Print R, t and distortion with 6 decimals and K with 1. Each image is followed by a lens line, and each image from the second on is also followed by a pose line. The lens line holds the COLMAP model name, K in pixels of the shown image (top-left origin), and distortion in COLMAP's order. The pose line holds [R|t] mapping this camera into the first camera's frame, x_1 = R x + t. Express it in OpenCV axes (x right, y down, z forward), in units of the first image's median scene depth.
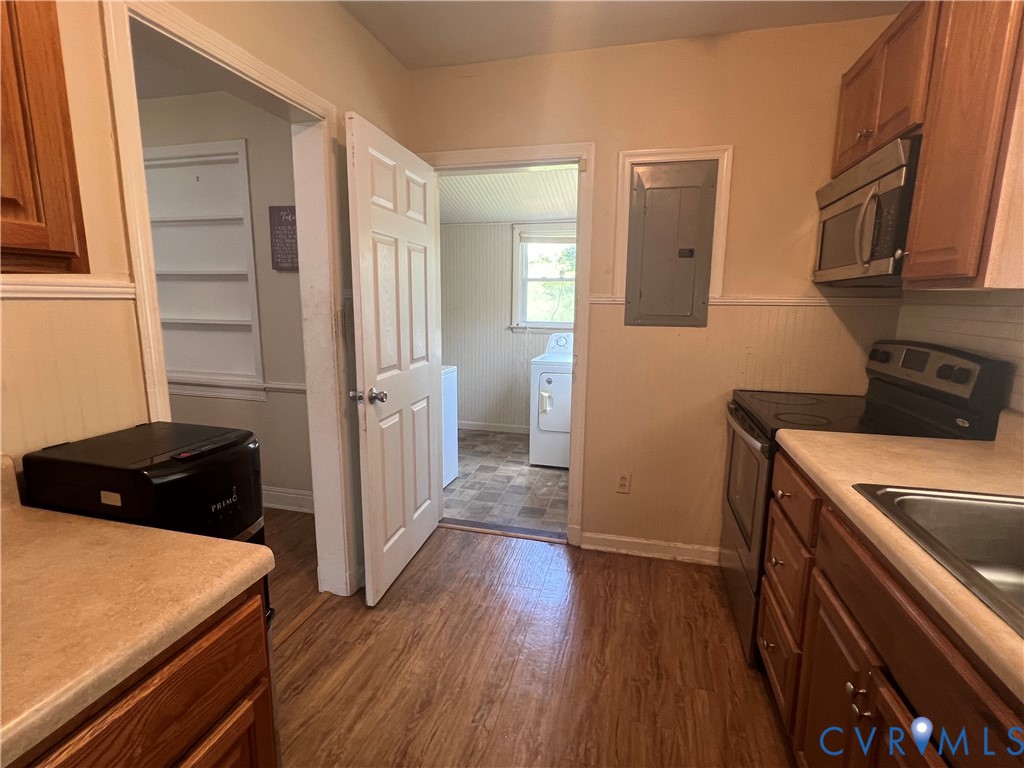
lens RADIAL K [[495.5, 0, 511.5], [0, 495.5, 384.1], [0, 0, 1]] dist [0.000833, -0.001642]
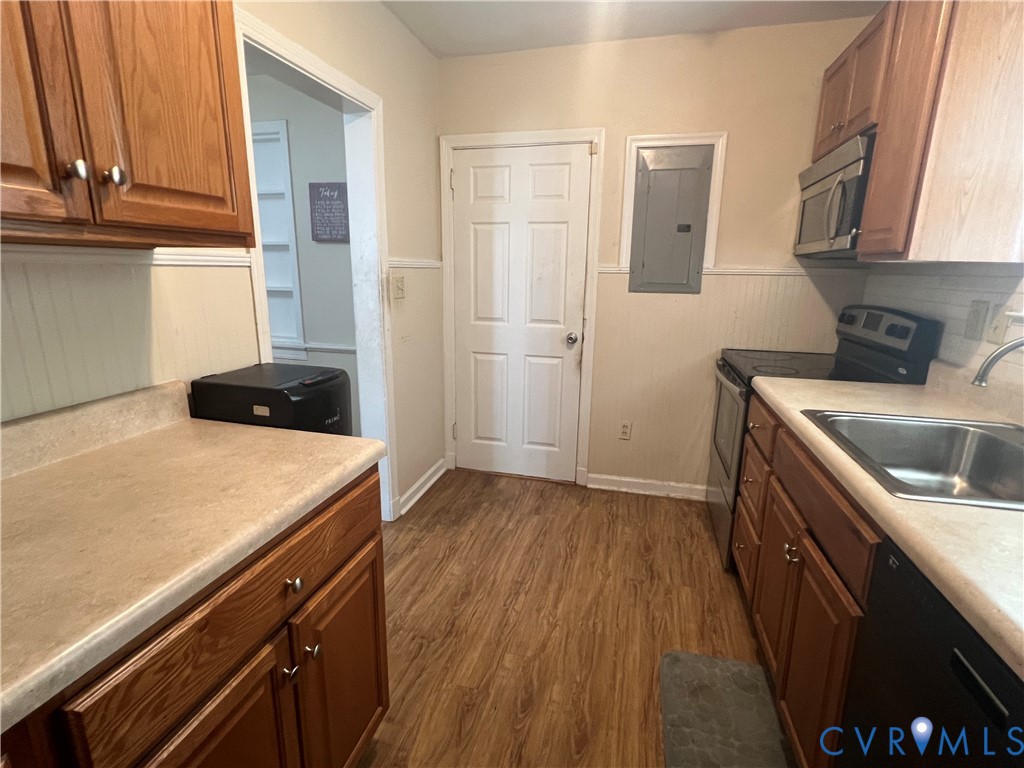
lens RADIAL K [[495.5, 0, 510.9], [0, 495.5, 382.9], [0, 0, 1]] dist [0.000833, -0.001642]
pose [[0.999987, 0.004860, -0.001319, -0.049600], [-0.004779, 0.998416, 0.056067, 0.033984], [0.001590, -0.056060, 0.998426, -0.186030]]
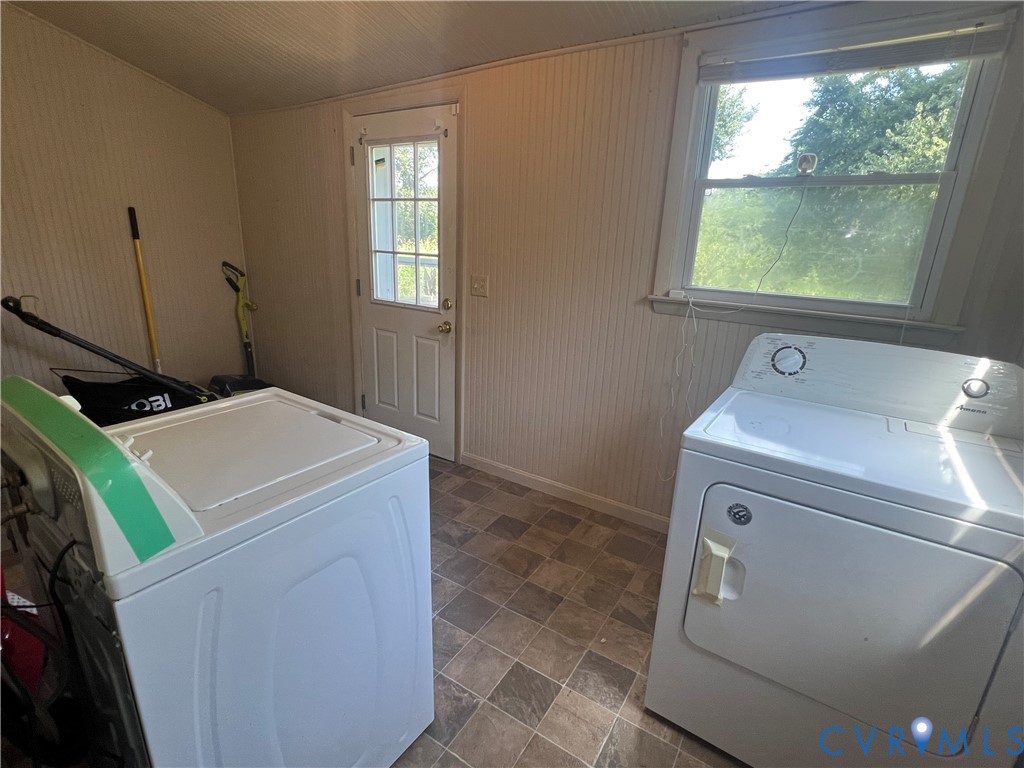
lens RADIAL K [[495.5, 0, 513.0], [0, 495.5, 388.2], [0, 0, 1]] dist [0.000833, -0.001642]
pose [[0.949721, 0.114892, -0.291256, 0.033252], [-0.079307, 0.988178, 0.131205, -0.139847], [0.302887, -0.101509, 0.947605, 0.900288]]
